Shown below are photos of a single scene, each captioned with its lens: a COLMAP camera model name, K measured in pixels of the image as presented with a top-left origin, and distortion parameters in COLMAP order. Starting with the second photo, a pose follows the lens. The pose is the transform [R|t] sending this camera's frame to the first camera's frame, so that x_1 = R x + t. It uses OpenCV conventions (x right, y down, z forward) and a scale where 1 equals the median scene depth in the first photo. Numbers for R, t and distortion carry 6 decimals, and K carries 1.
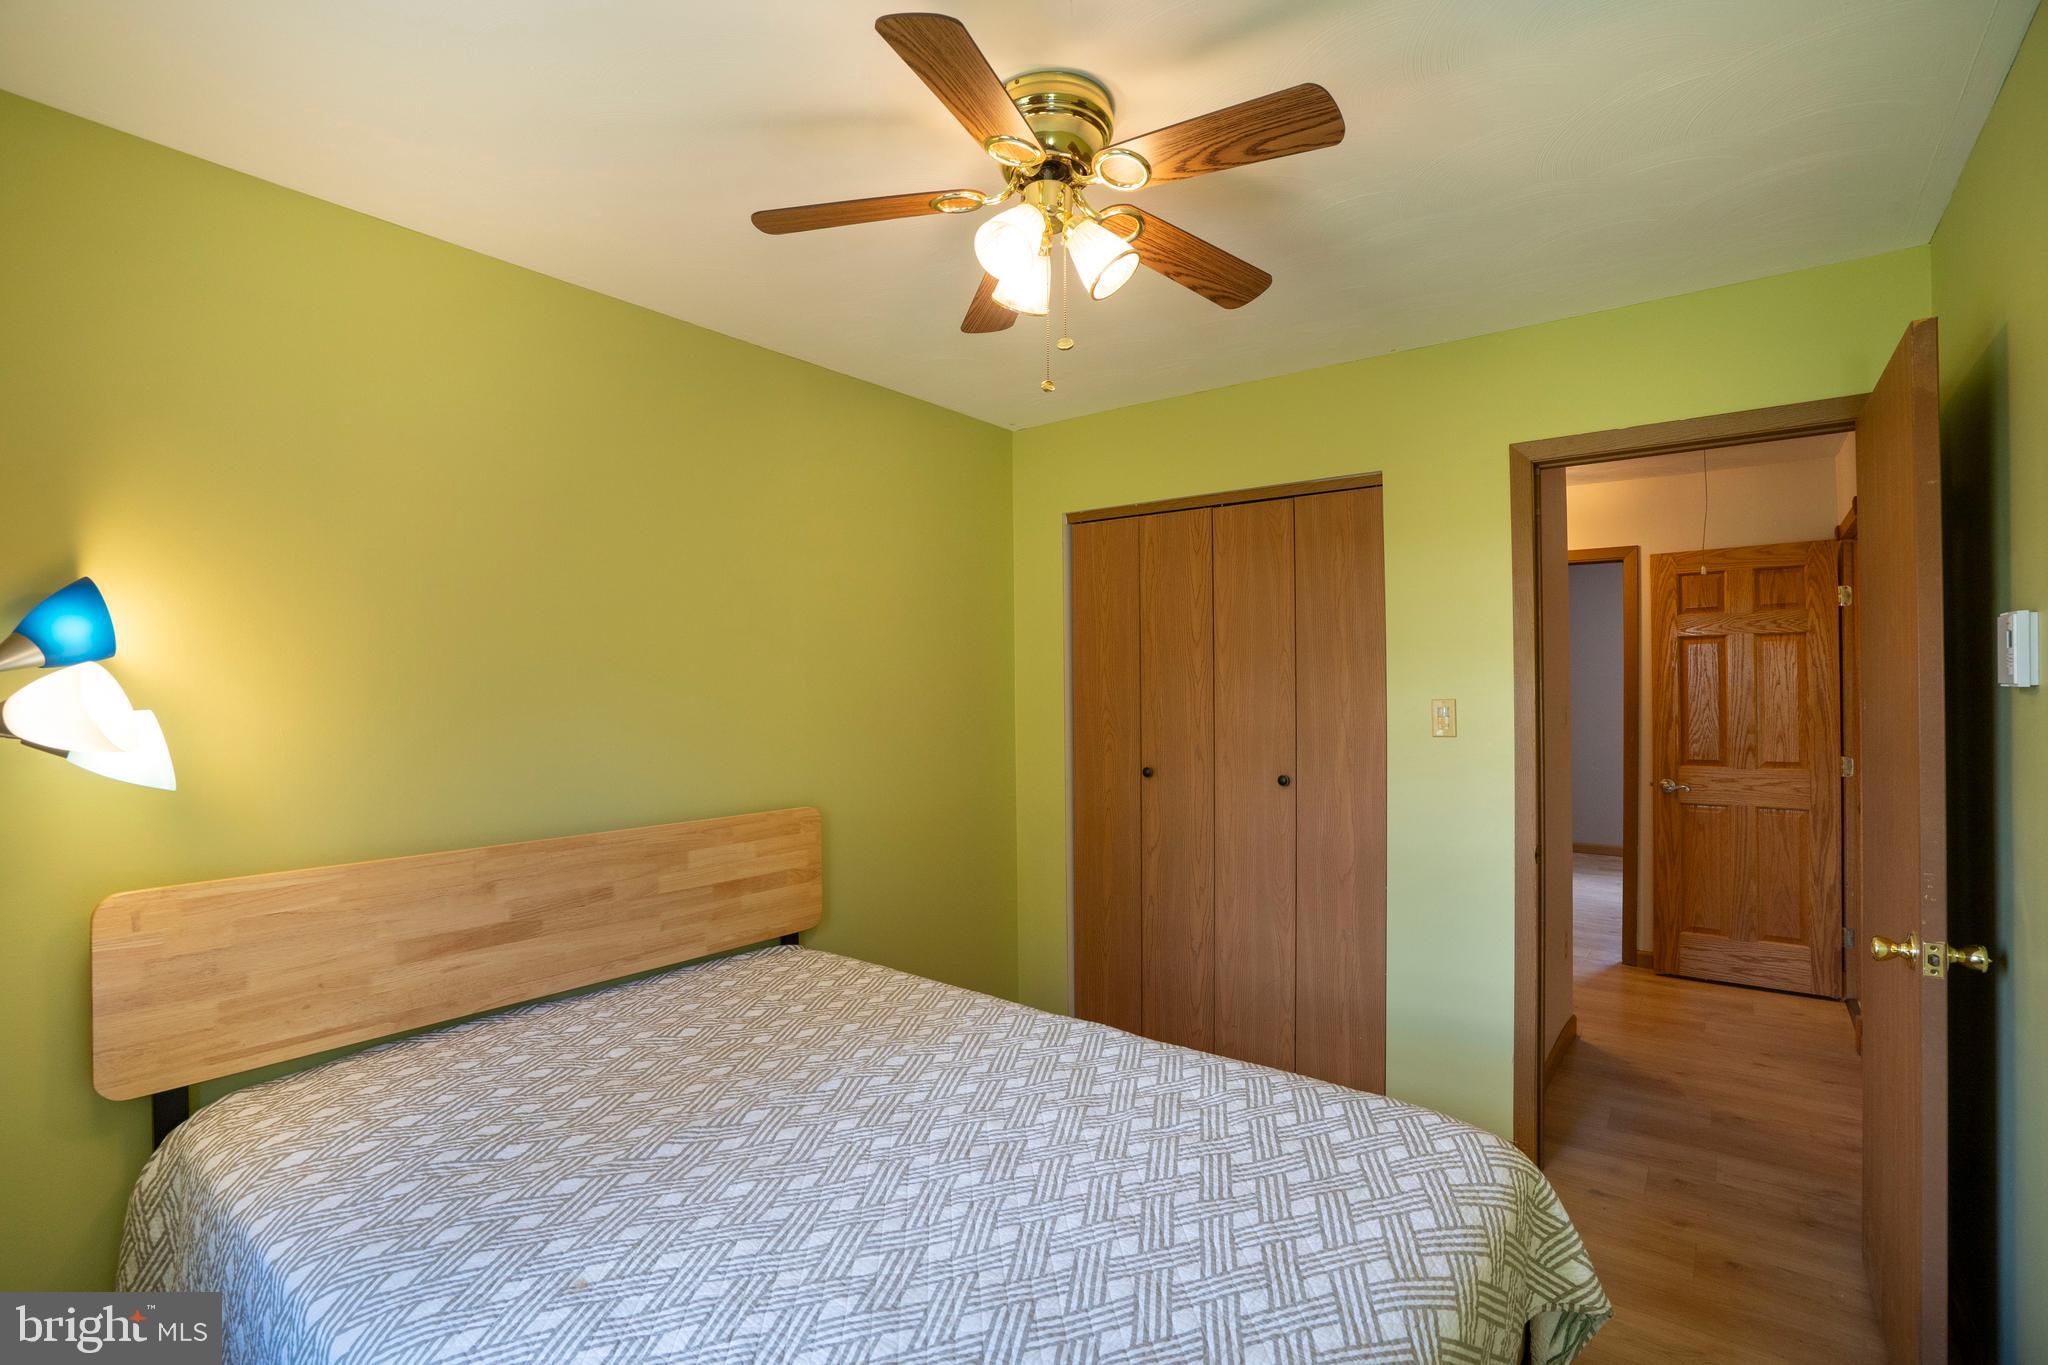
lens RADIAL K [[949.7, 0, 1027.3], [0, 949.7, 682.7], [0, 0, 1]] dist [-0.067156, 0.026682]
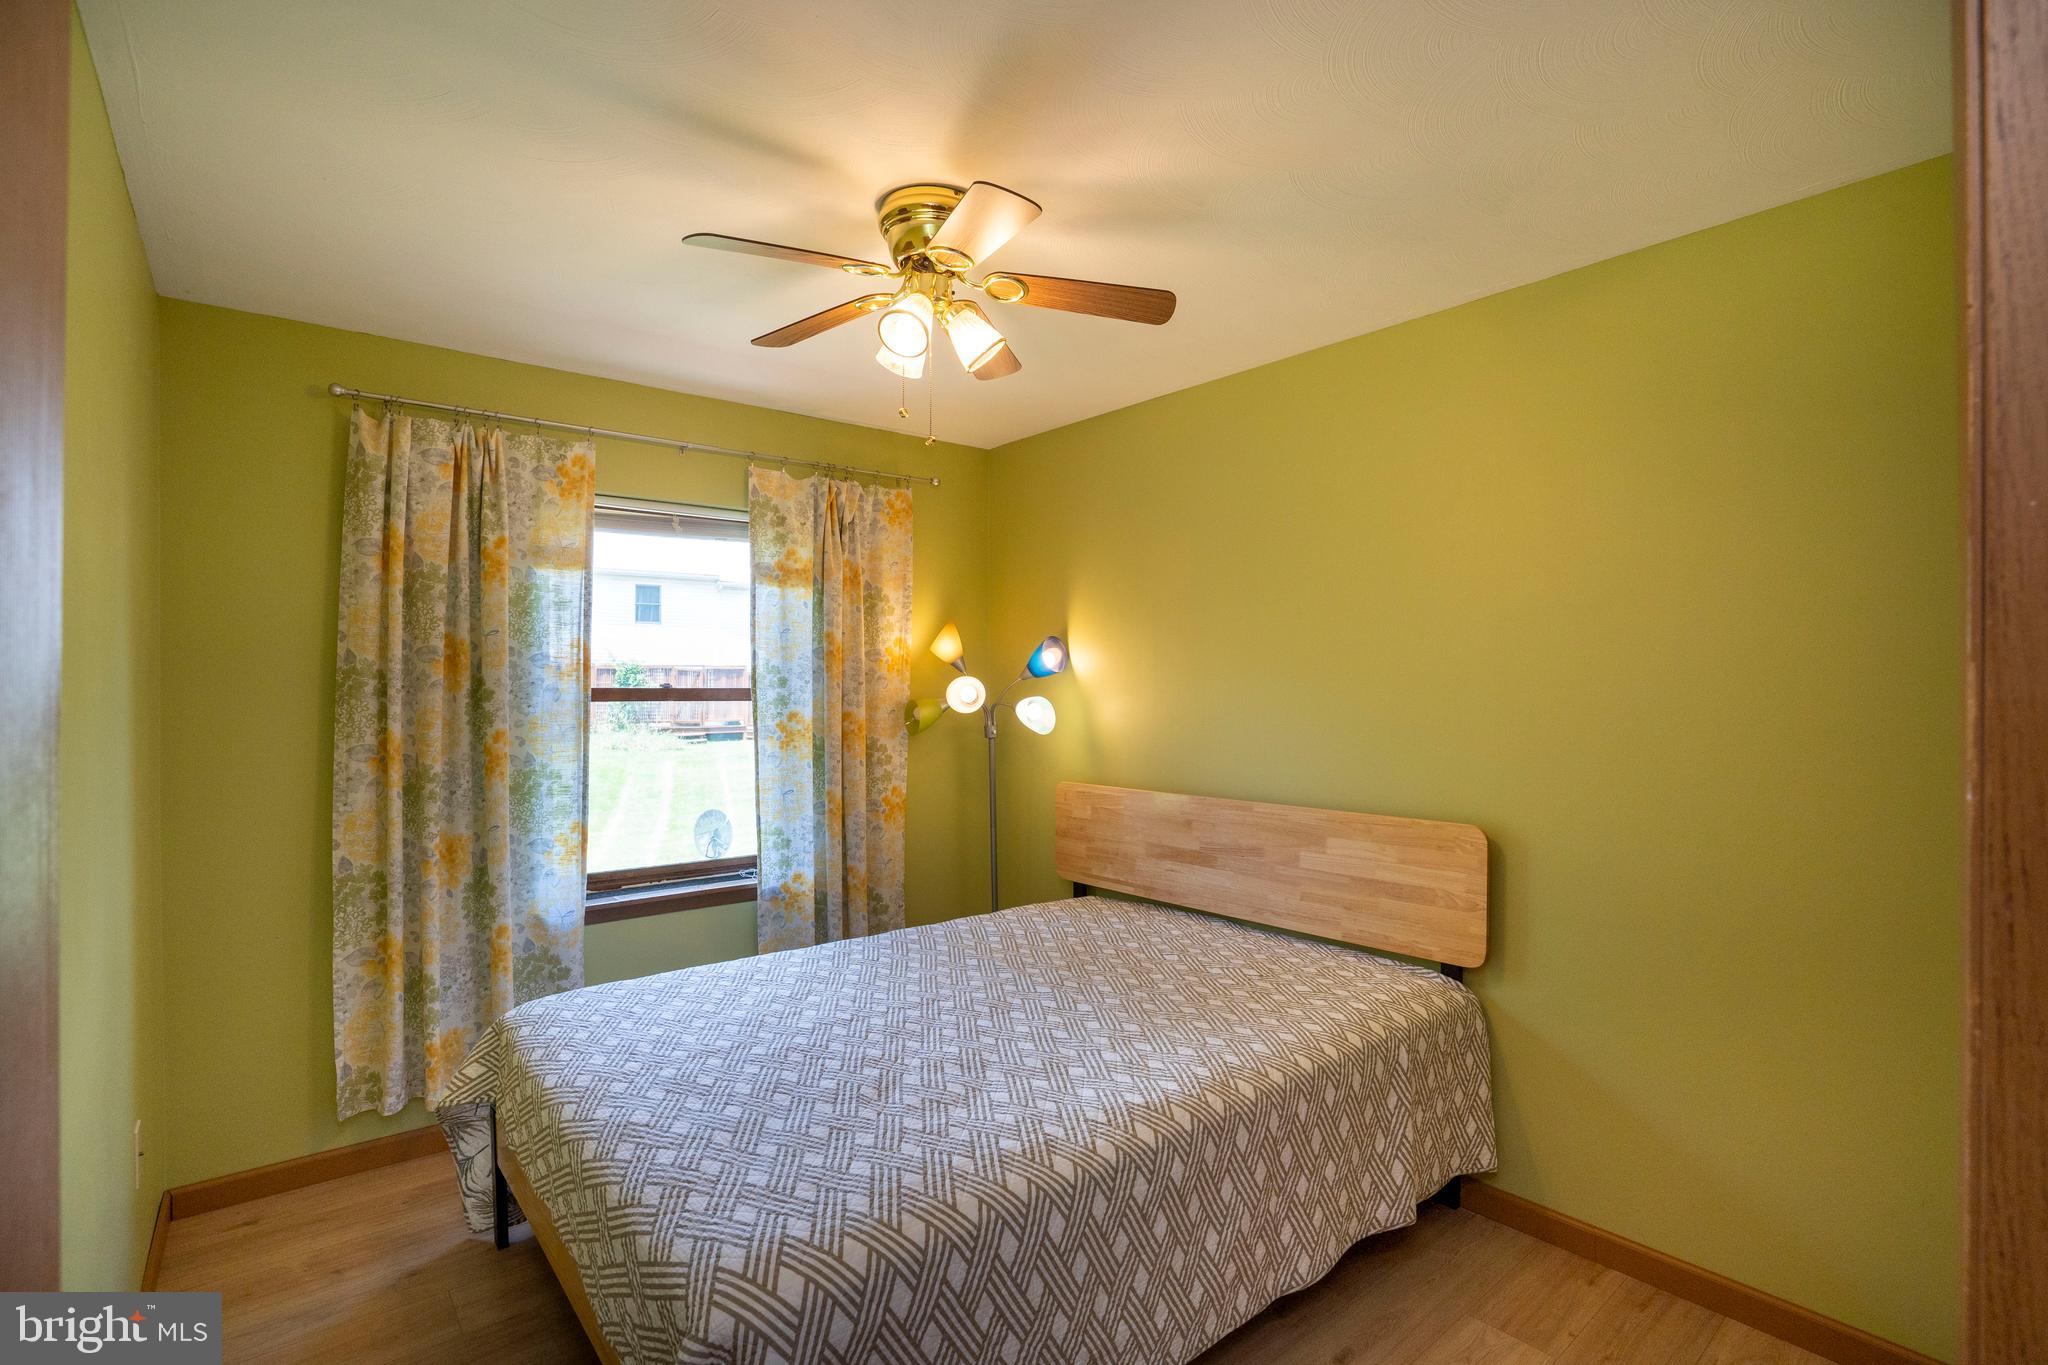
lens RADIAL K [[949.7, 0, 1027.3], [0, 949.7, 682.7], [0, 0, 1]] dist [-0.067156, 0.026682]
pose [[-0.221095, -0.001730, -0.975251, 0.903018], [0.008635, 0.999956, -0.003731, 0.002977], [0.975214, -0.009246, -0.221070, 1.057554]]
